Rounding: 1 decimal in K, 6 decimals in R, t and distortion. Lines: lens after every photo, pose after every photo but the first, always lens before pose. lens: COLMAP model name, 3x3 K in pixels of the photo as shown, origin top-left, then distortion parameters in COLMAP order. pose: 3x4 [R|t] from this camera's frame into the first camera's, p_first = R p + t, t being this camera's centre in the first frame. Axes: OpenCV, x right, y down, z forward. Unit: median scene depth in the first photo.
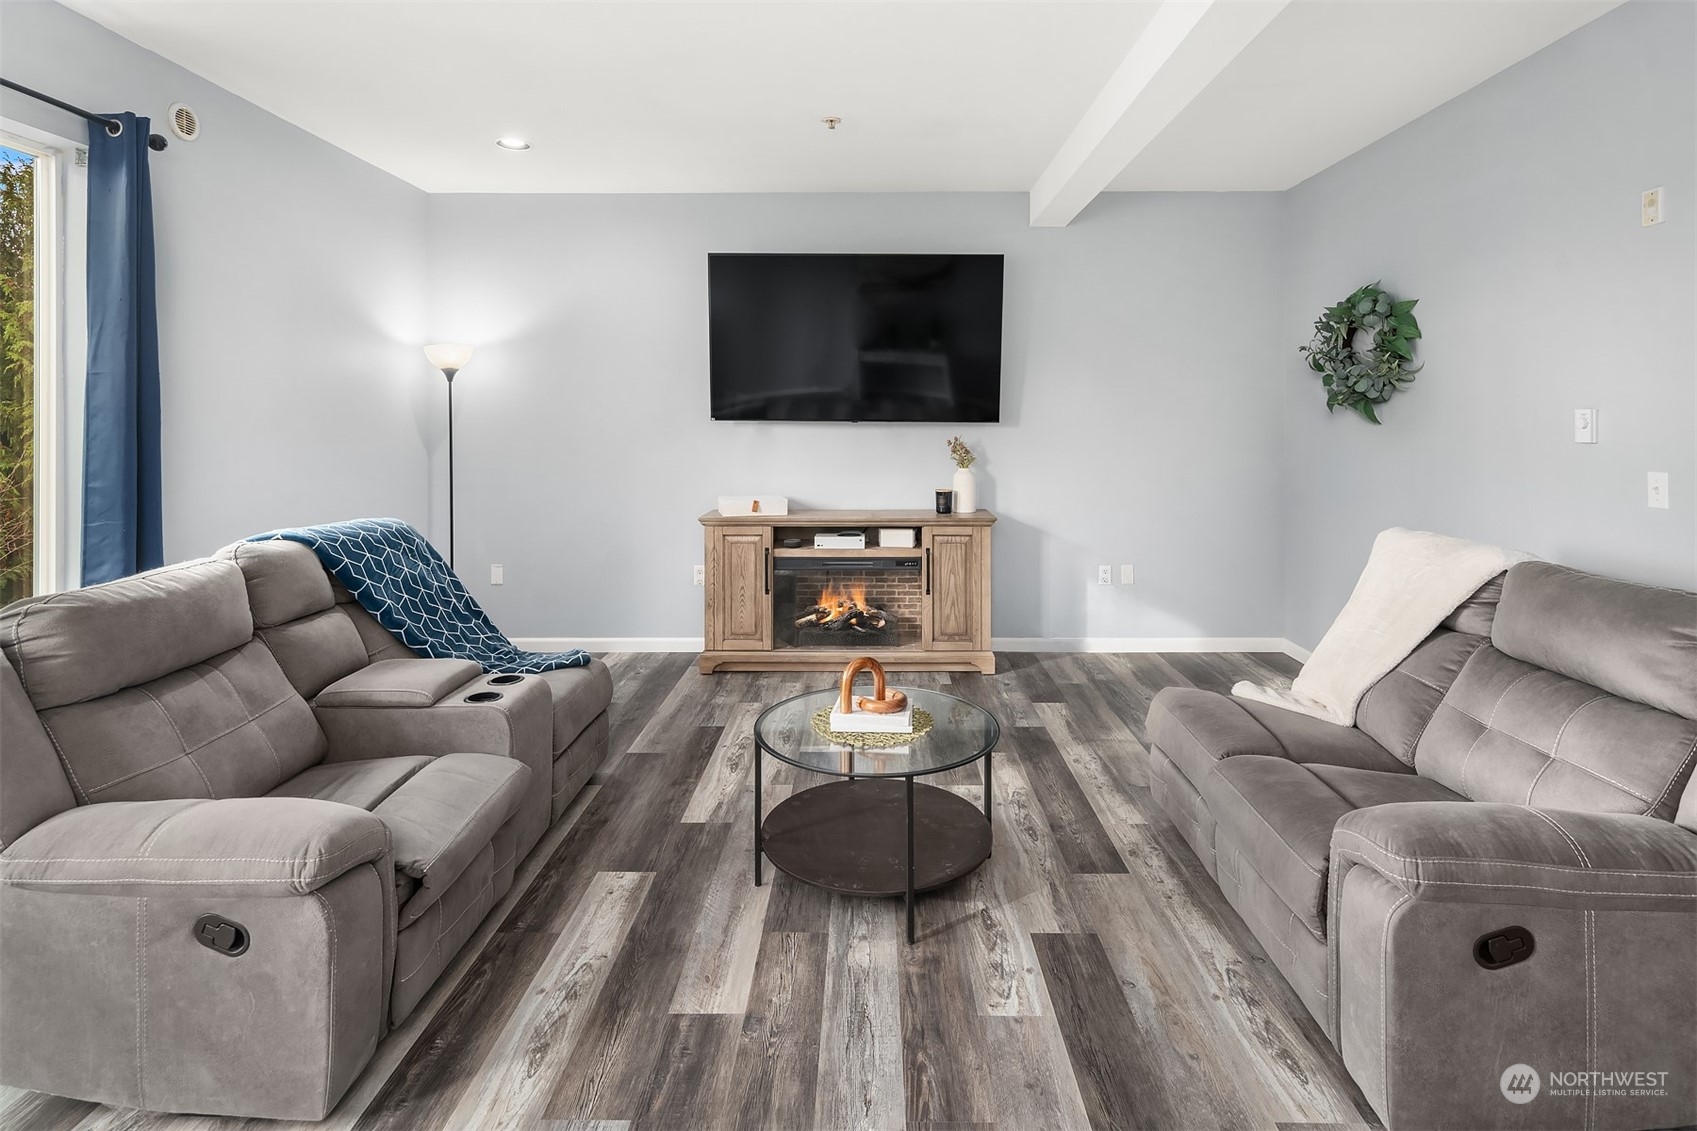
lens RADIAL K [[824.9, 0, 860.3], [0, 824.9, 405.7], [0, 0, 1]] dist [0.008291, -0.004984]
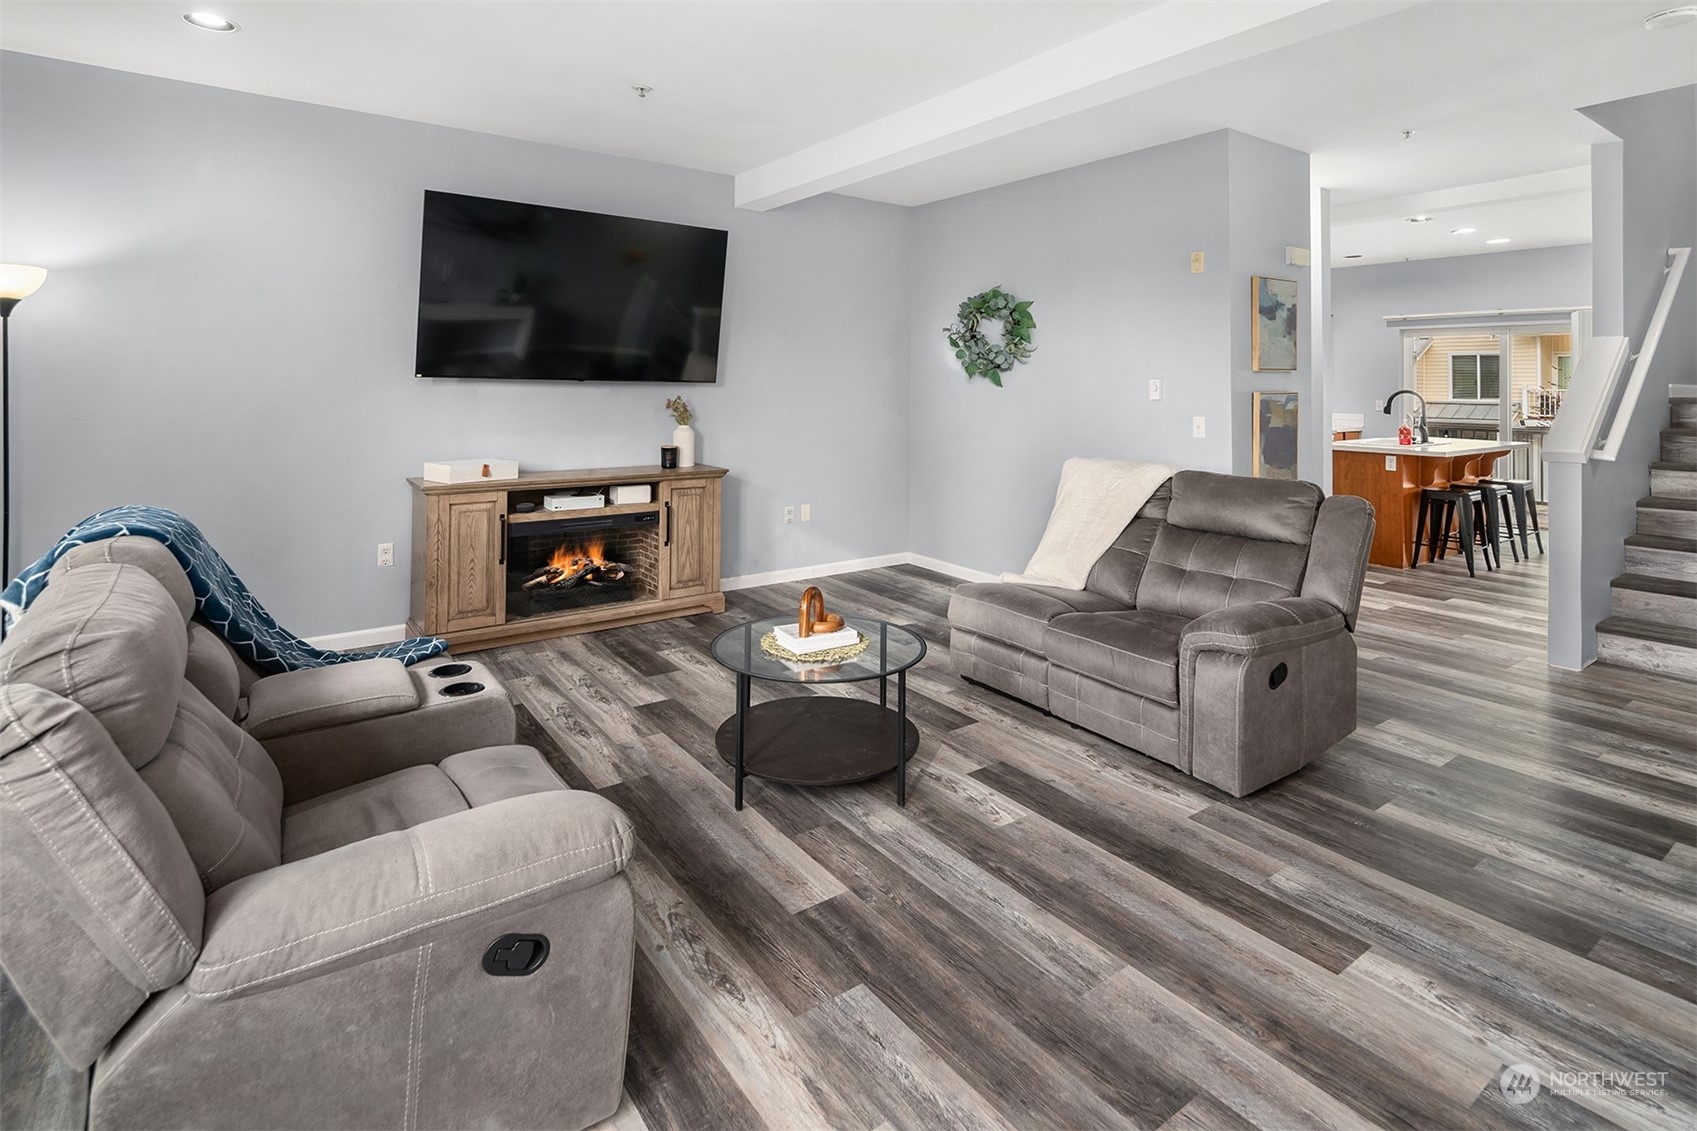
lens RADIAL K [[824.9, 0, 814.2], [0, 824.9, 351.6], [0, 0, 1]] dist [0.008291, -0.004984]
pose [[0.818104, 0.031583, 0.574203, -0.597019], [-0.022693, 0.999486, -0.022642, 0.001560], [-0.574623, 0.005493, 0.818400, 0.046939]]
